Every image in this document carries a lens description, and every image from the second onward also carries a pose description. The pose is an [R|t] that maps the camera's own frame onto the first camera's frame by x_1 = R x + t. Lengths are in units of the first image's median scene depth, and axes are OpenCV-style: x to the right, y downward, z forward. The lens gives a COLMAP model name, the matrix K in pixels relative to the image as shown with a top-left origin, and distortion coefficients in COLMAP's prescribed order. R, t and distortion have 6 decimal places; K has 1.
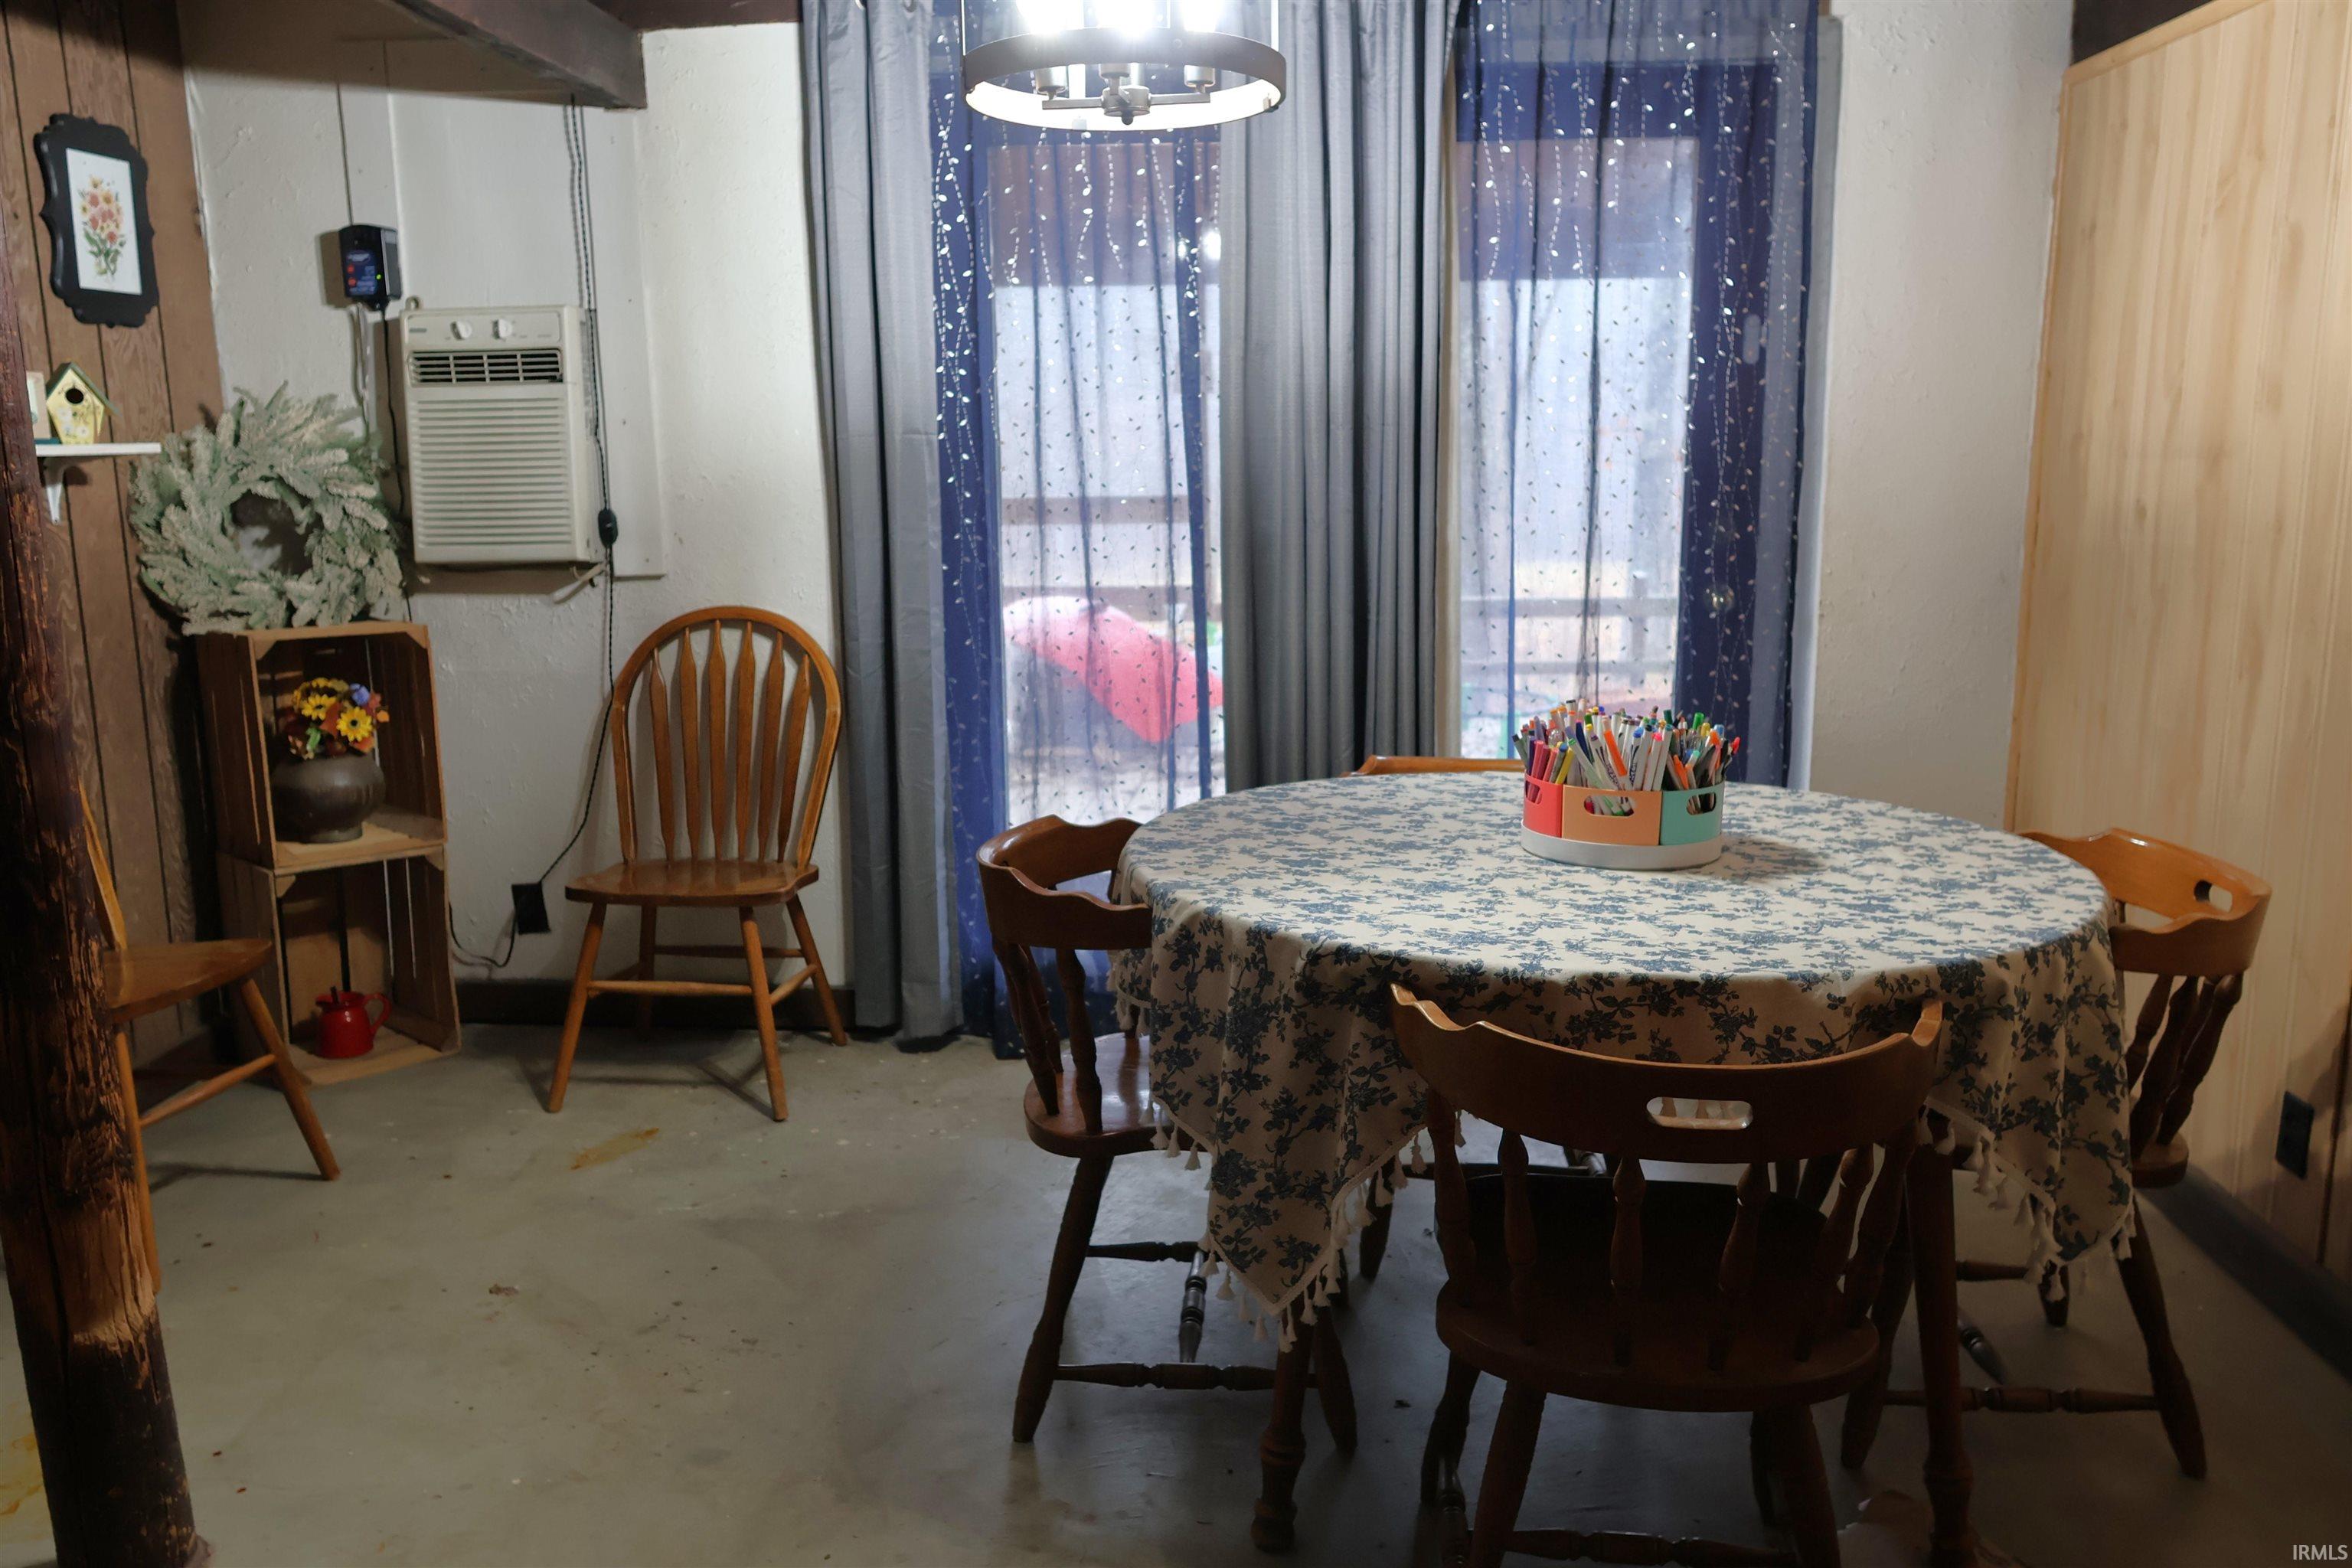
lens RADIAL K [[1852.5, 0, 1176.0], [0, 1852.5, 784.0], [0, 0, 1]] dist [0.004088, 0.010236]
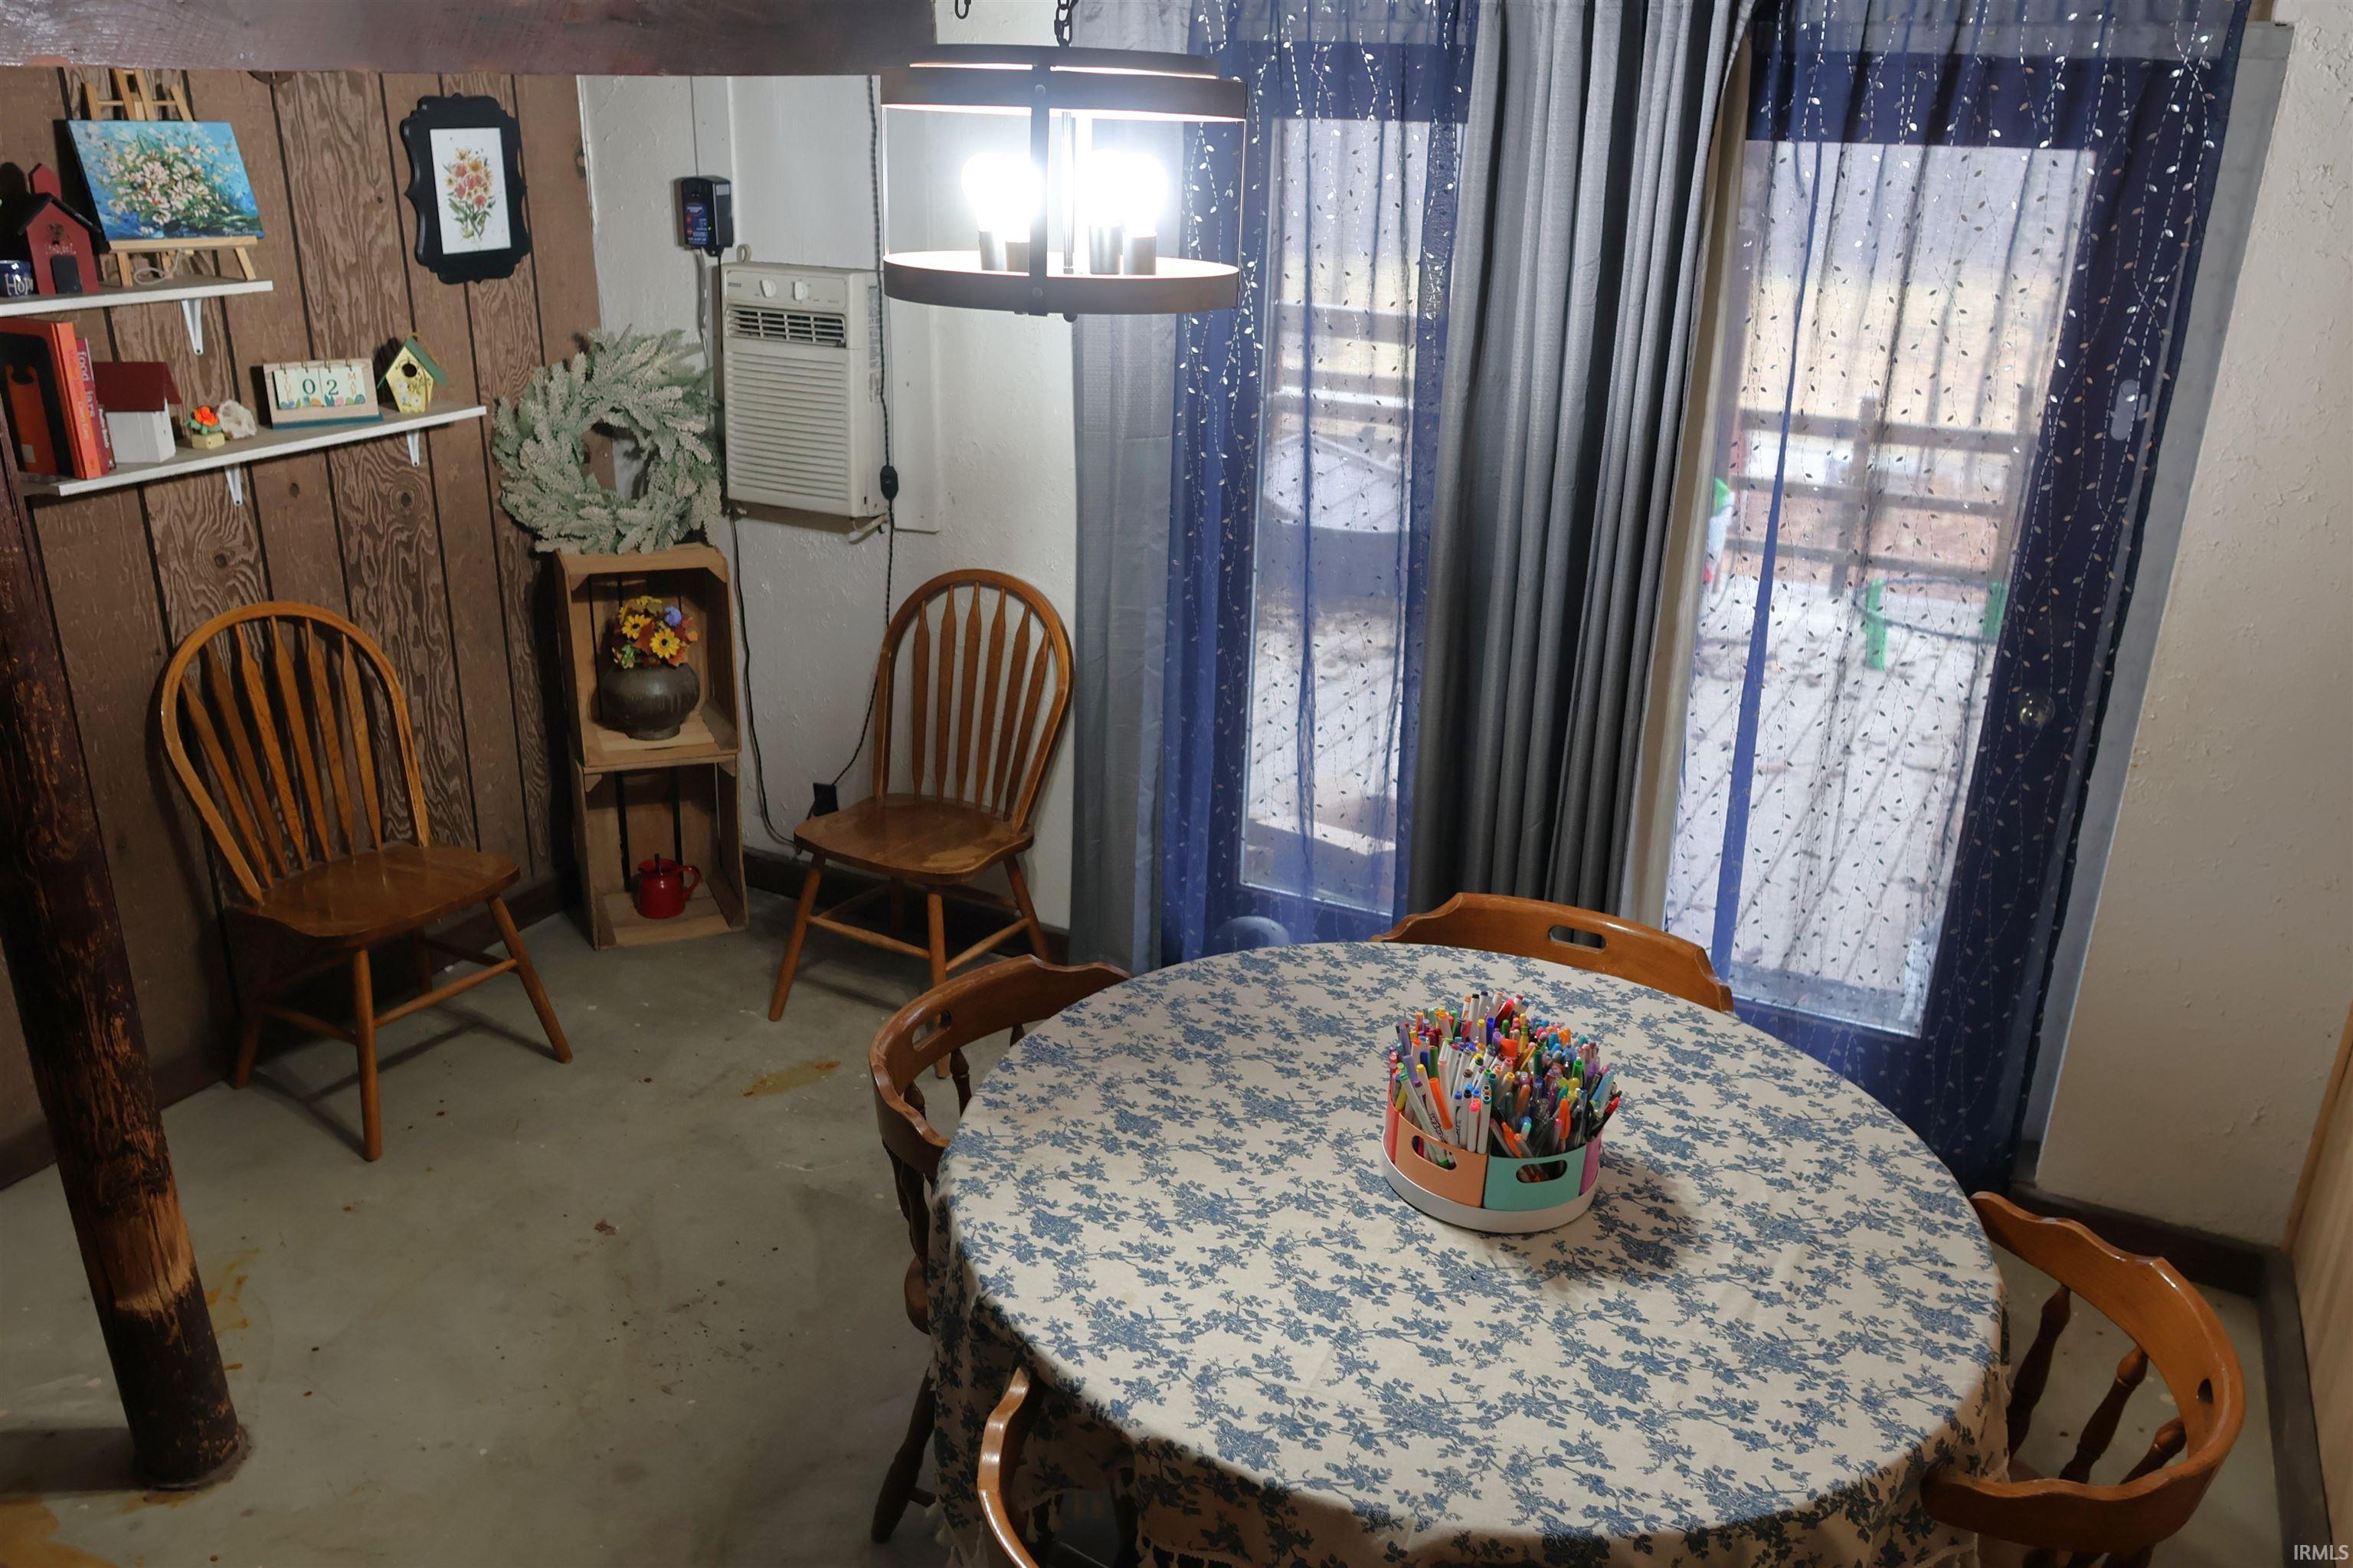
lens RADIAL K [[1825.6, 0, 1176.5], [0, 1825.6, 784.0], [0, 0, 1]] dist [0.001413, 0.010159]
pose [[0.919464, 0.173199, -0.352971, 0.251222], [-0.106375, 0.973848, 0.200759, -0.207561], [0.378511, -0.147043, 0.913842, 0.096050]]
